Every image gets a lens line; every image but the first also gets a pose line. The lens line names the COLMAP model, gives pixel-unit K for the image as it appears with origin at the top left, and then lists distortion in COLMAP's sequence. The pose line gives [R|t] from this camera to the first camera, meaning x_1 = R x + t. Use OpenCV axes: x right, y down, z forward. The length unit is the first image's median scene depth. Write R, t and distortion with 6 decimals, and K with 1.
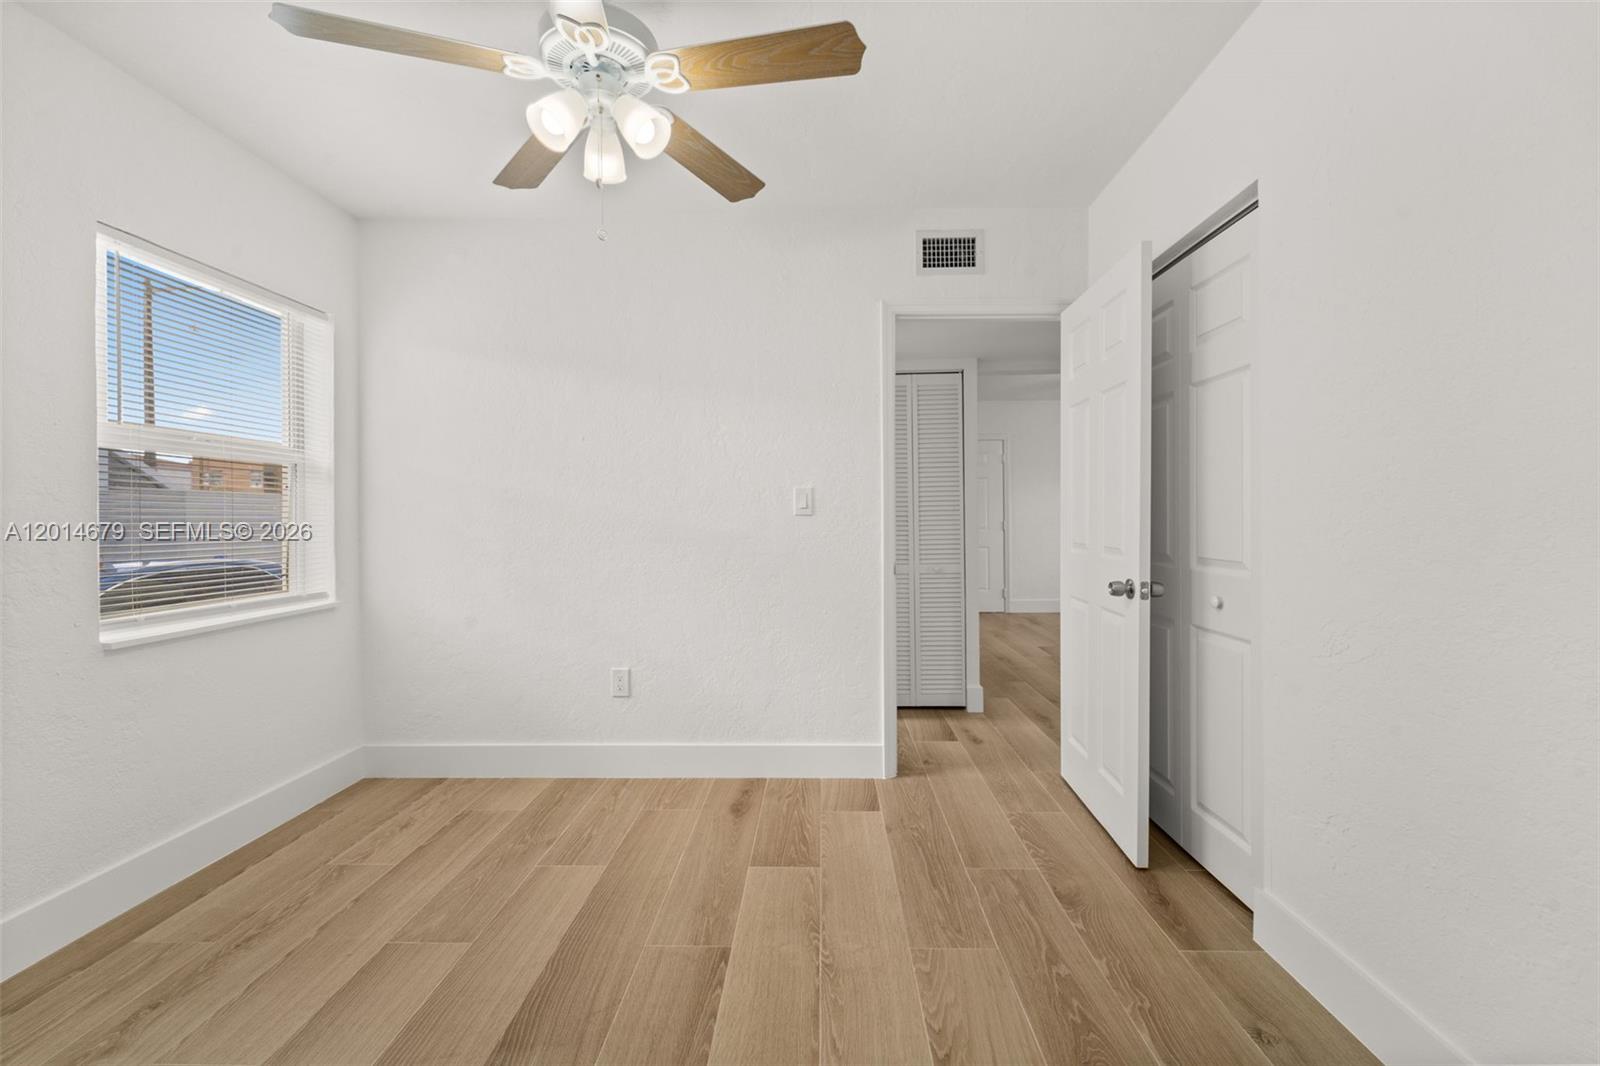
lens RADIAL K [[656.0, 0, 800.6], [0, 656.0, 507.7], [0, 0, 1]] dist [0.001319, 0.000098]
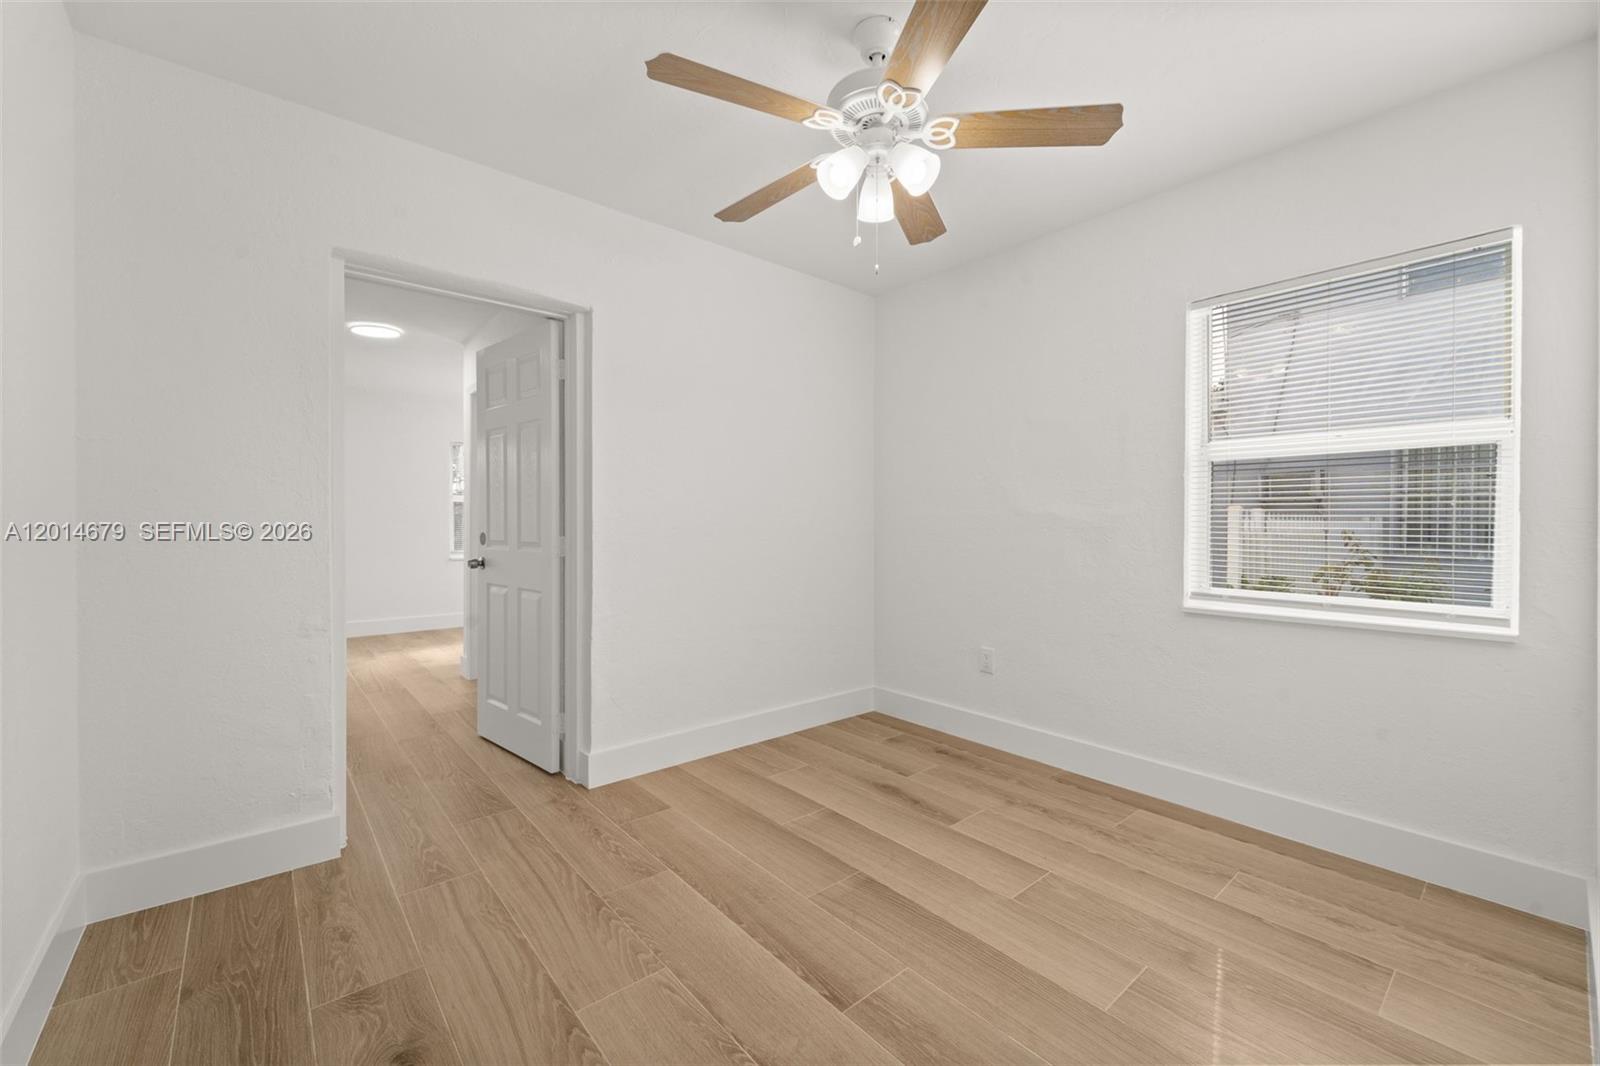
lens RADIAL K [[653.1, 0, 796.9], [0, 653.1, 537.6], [0, 0, 1]] dist [0.001658, 0.000091]
pose [[-0.749624, 0.021339, -0.661520, 0.458108], [0.015464, 0.999772, 0.014726, 0.027745], [0.661684, 0.000809, -0.749783, 1.483441]]
